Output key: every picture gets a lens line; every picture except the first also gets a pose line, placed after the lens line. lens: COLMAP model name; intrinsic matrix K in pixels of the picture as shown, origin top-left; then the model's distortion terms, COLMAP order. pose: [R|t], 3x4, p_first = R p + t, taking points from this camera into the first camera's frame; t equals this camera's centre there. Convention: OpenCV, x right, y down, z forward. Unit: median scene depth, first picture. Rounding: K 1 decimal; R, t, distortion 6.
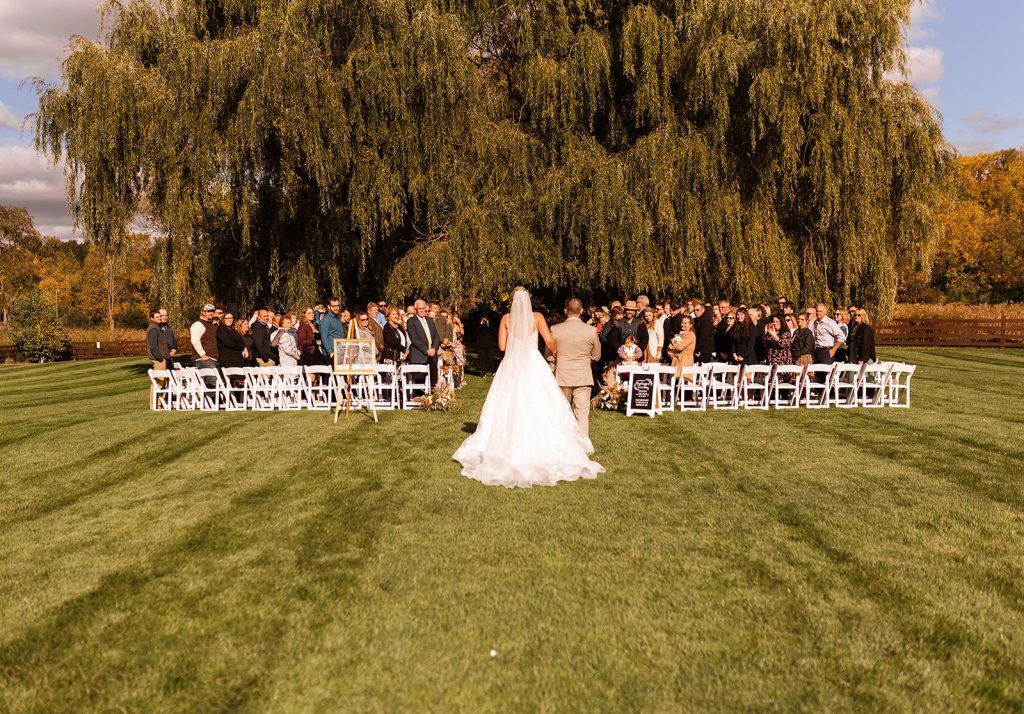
lens RADIAL K [[990.2, 0, 488.4], [0, 990.2, 360.4], [0, 0, 1]] dist [0.011514, -0.002320]
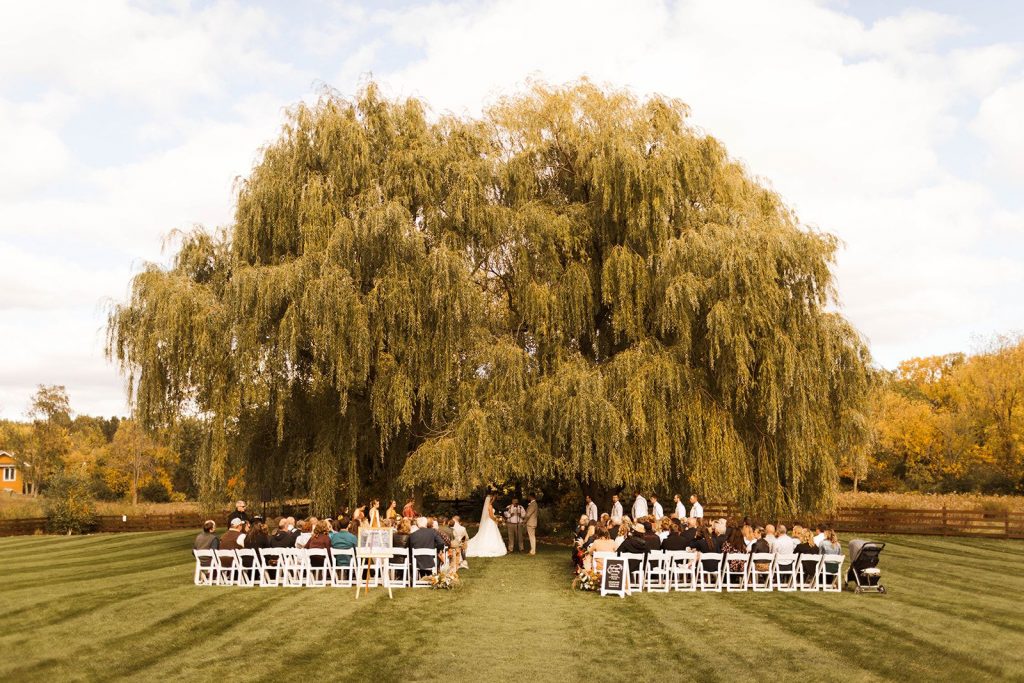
lens RADIAL K [[935.7, 0, 511.4], [0, 935.7, 364.0], [0, 0, 1]] dist [0.010519, 0.003429]
pose [[0.999562, 0.019223, 0.022522, 0.000868], [-0.014862, 0.983571, -0.179910, -0.009373], [-0.025610, 0.179496, 0.983425, -0.104574]]
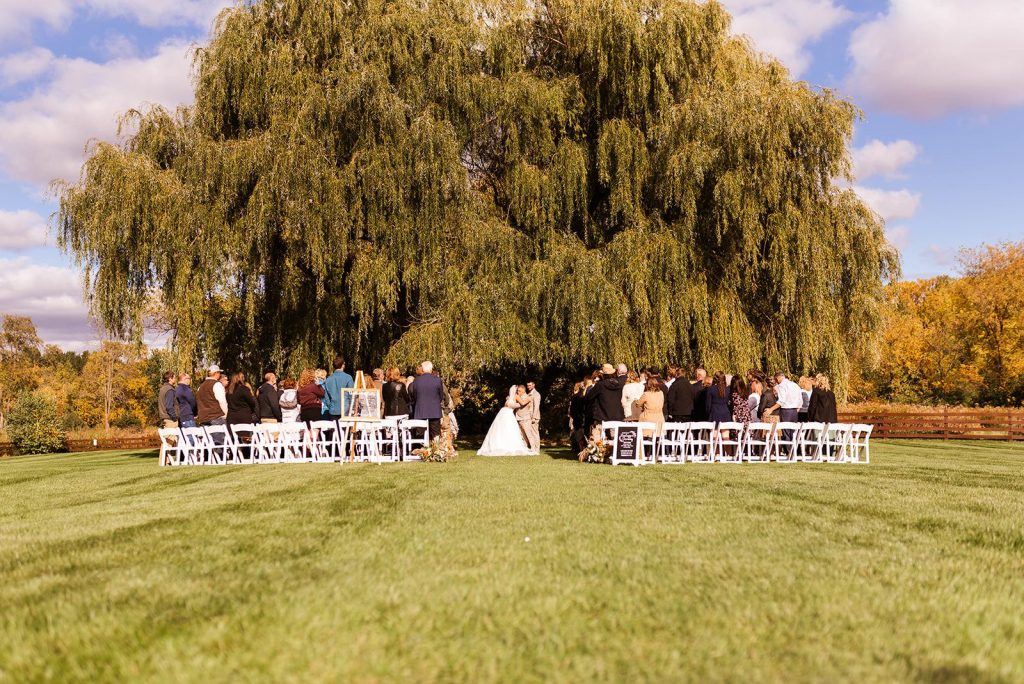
lens RADIAL K [[935.7, 0, 511.4], [0, 935.7, 364.5], [0, 0, 1]] dist [0.010519, 0.003429]
pose [[0.998847, 0.006134, 0.047617, -0.013028], [-0.000504, 0.993091, -0.117347, 0.045076], [-0.048008, 0.117188, 0.991949, -0.010086]]
